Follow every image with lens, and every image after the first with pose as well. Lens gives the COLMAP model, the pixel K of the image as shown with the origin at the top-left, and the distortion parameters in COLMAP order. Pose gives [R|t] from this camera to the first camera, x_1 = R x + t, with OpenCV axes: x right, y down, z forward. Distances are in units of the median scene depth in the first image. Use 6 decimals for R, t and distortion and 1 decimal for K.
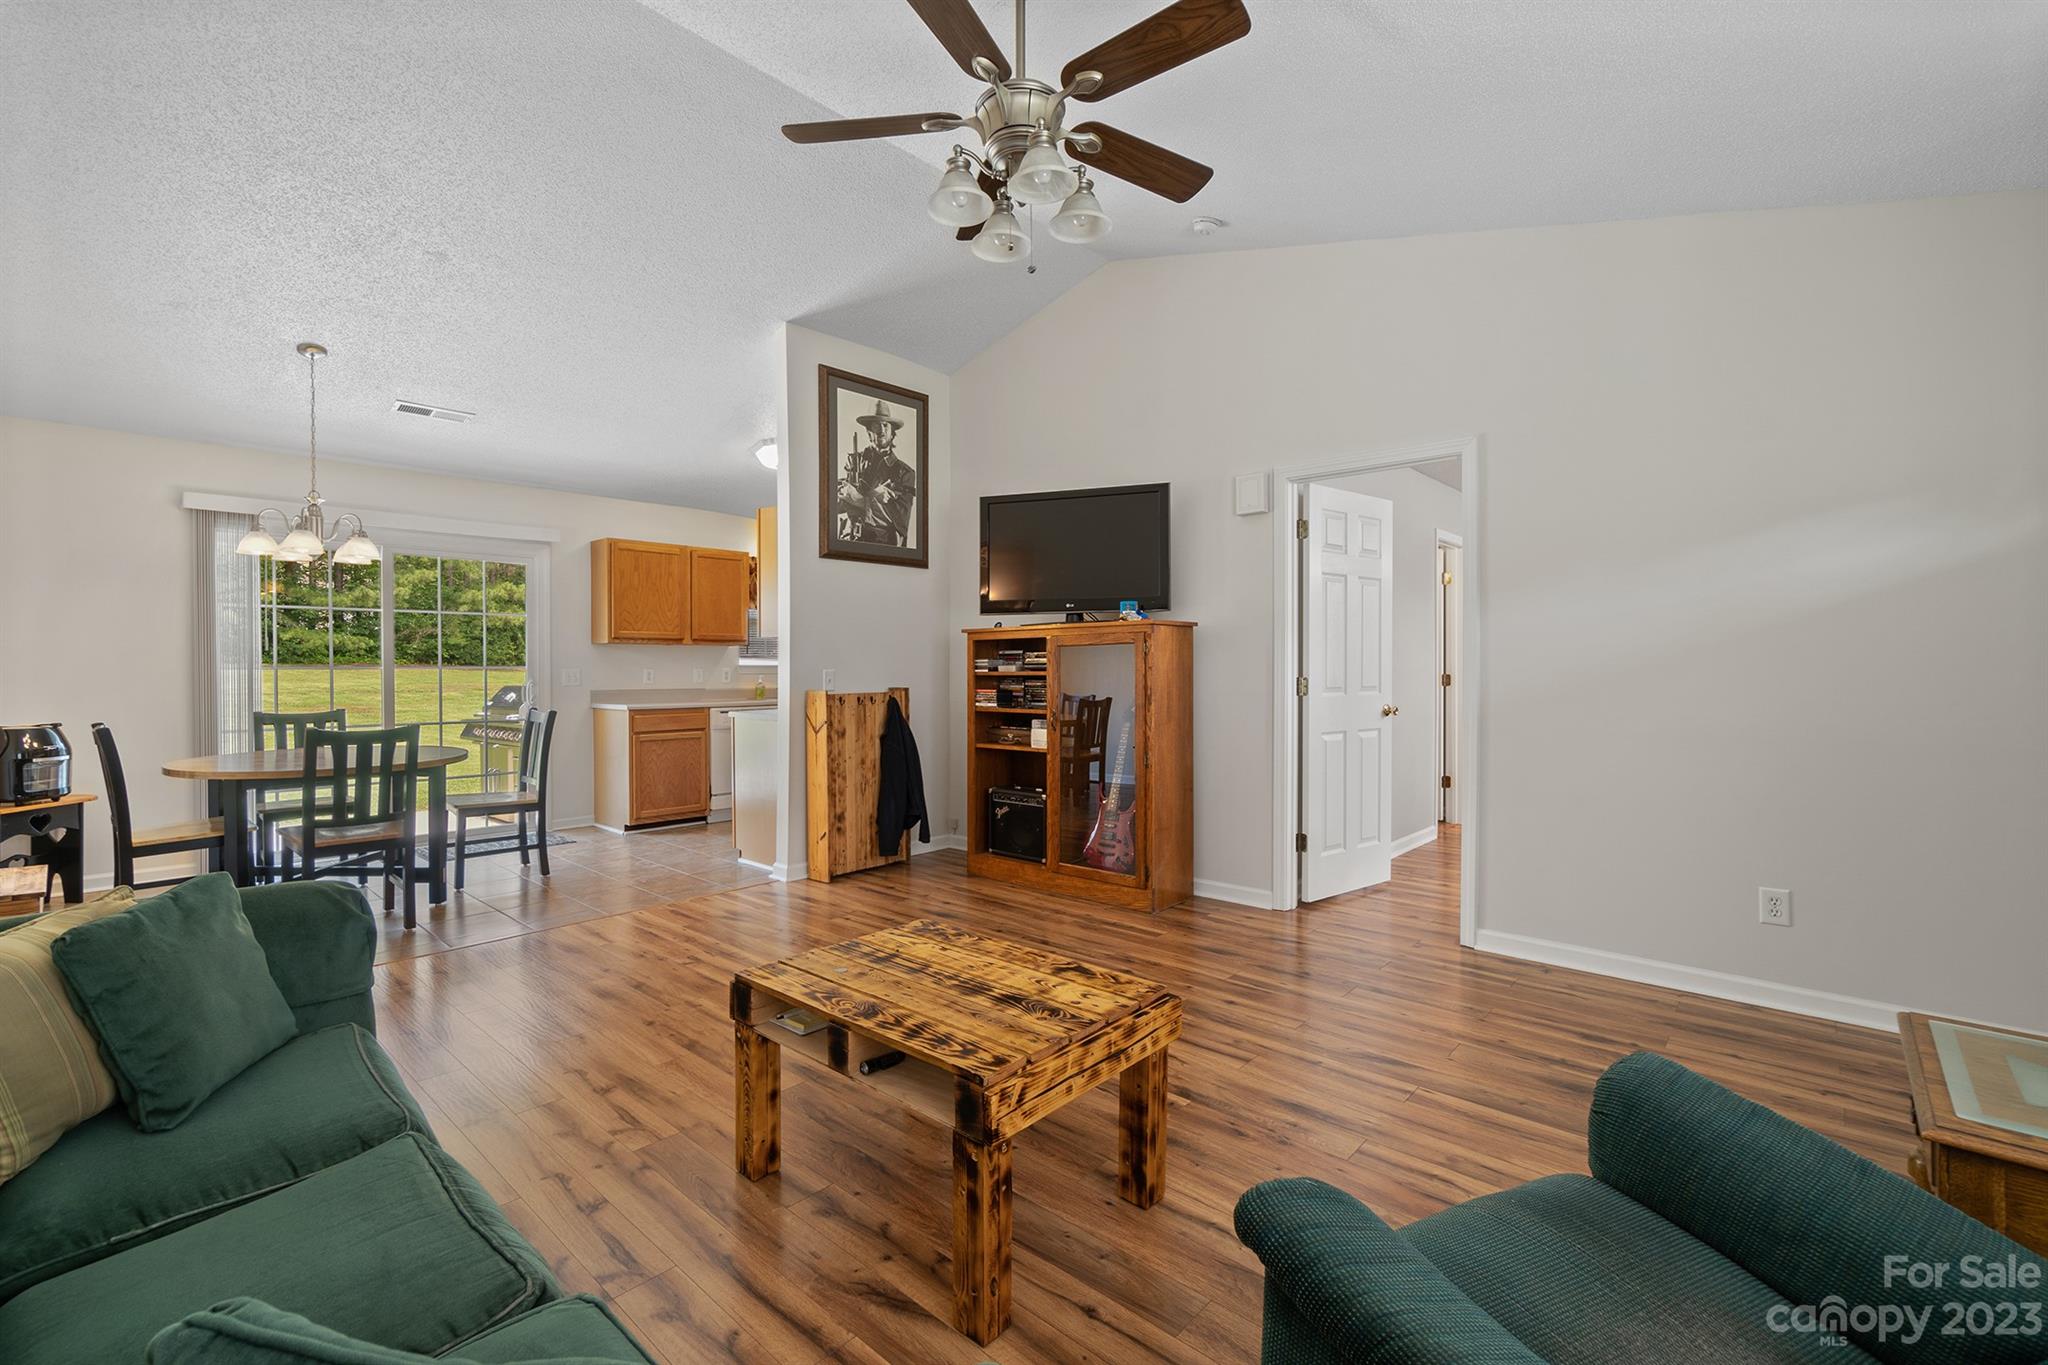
lens RADIAL K [[903.8, 0, 999.2], [0, 903.8, 677.1], [0, 0, 1]] dist [-0.000679, -0.000033]
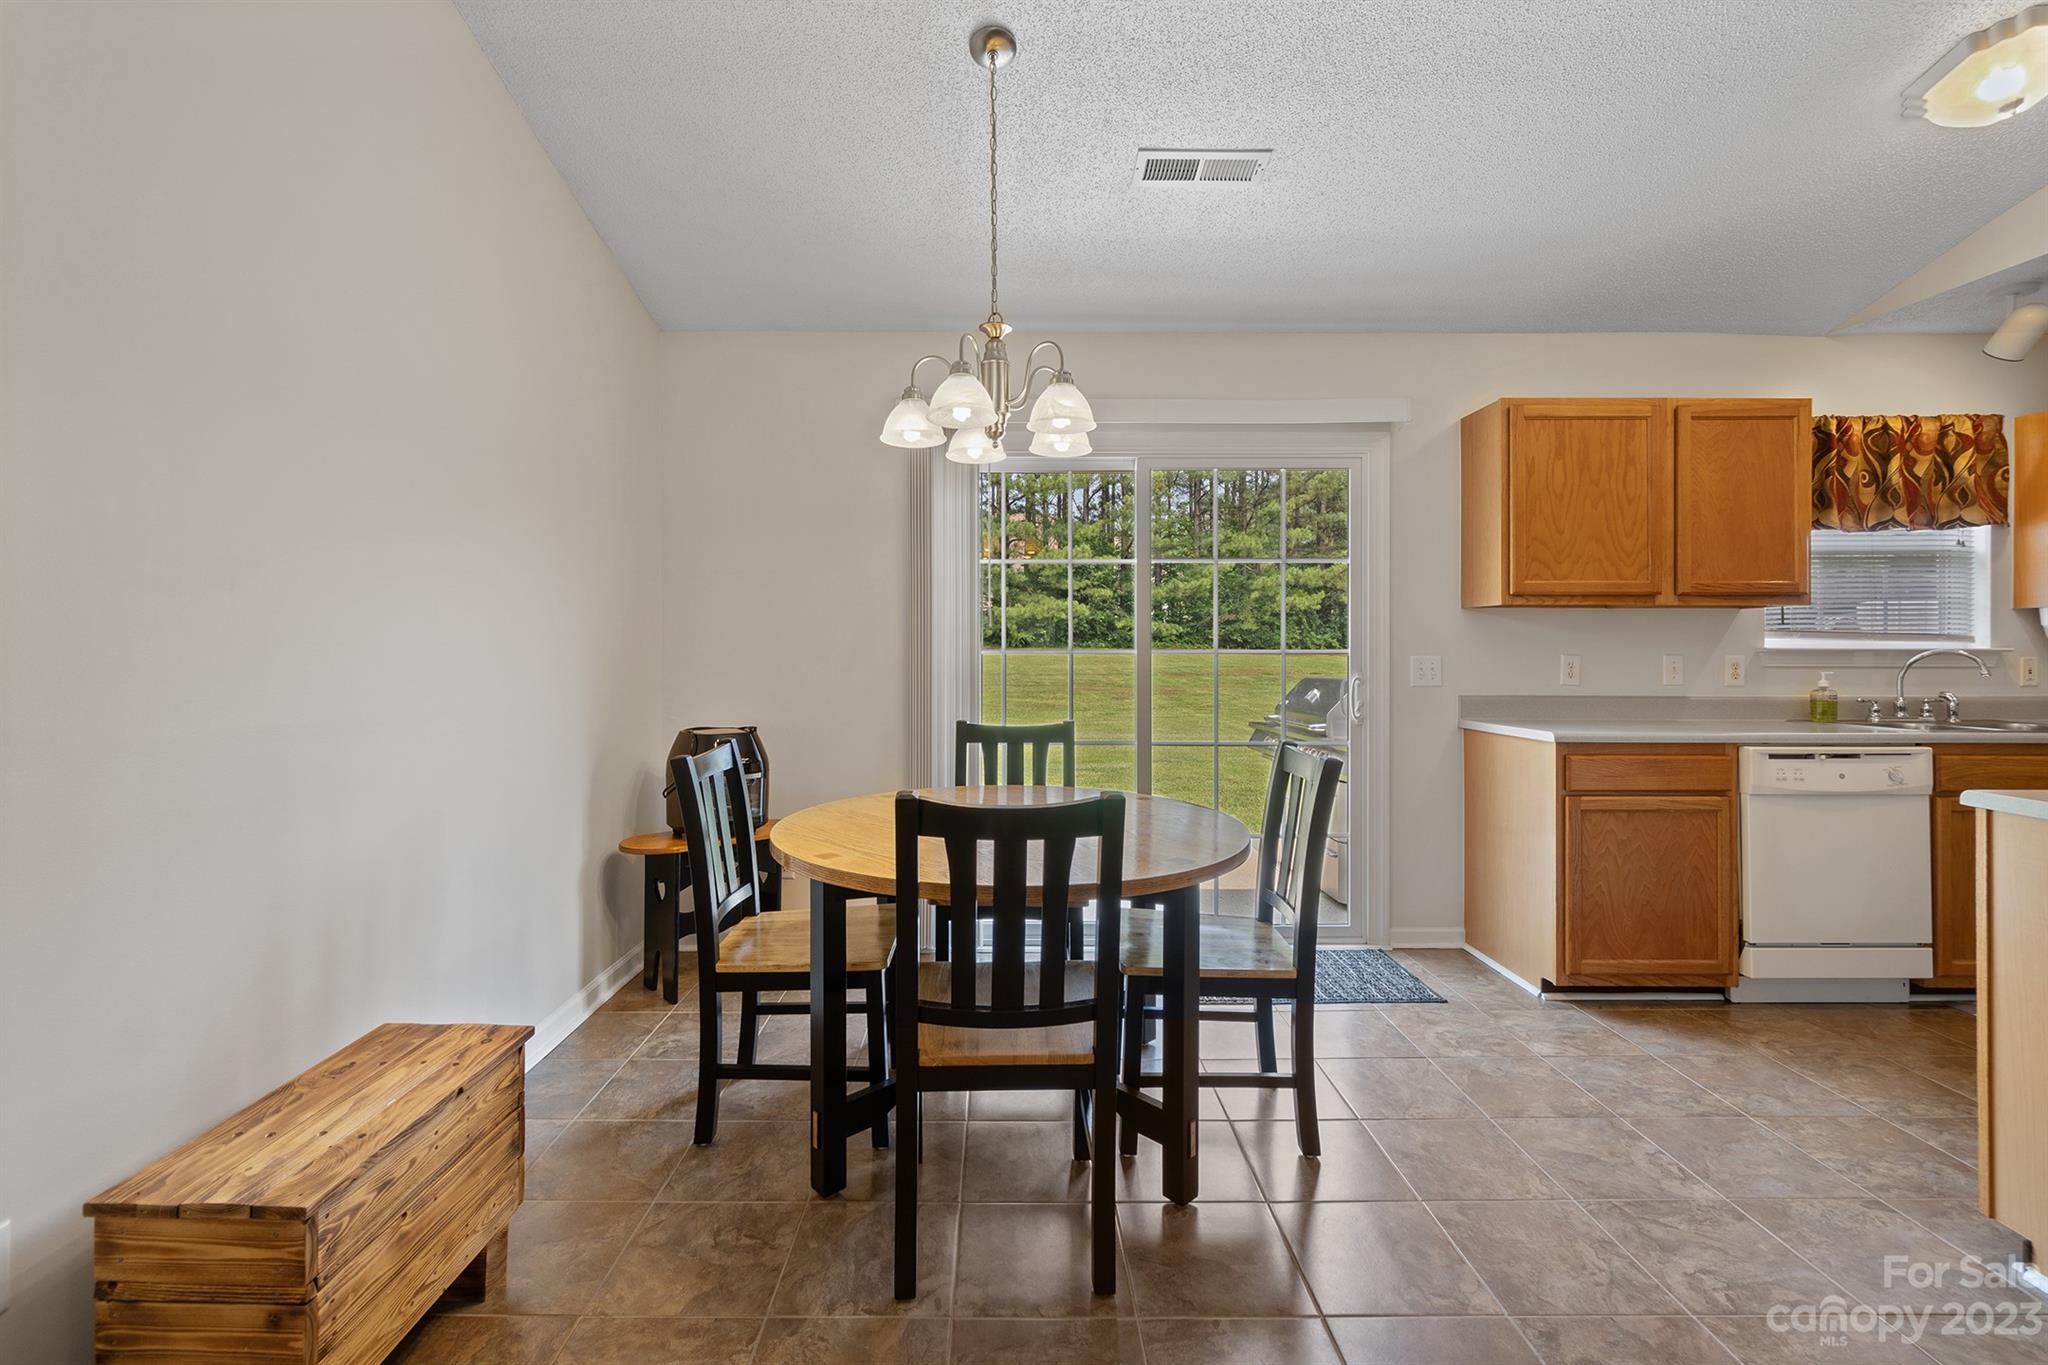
lens RADIAL K [[889.6, 0, 1031.3], [0, 889.6, 659.7], [0, 0, 1]] dist [-0.008778, 0.000173]
pose [[0.702592, 0.002999, -0.711587, -0.316655], [-0.010618, 0.999924, -0.006269, -0.000828], [0.711514, 0.011960, 0.702571, 0.553056]]
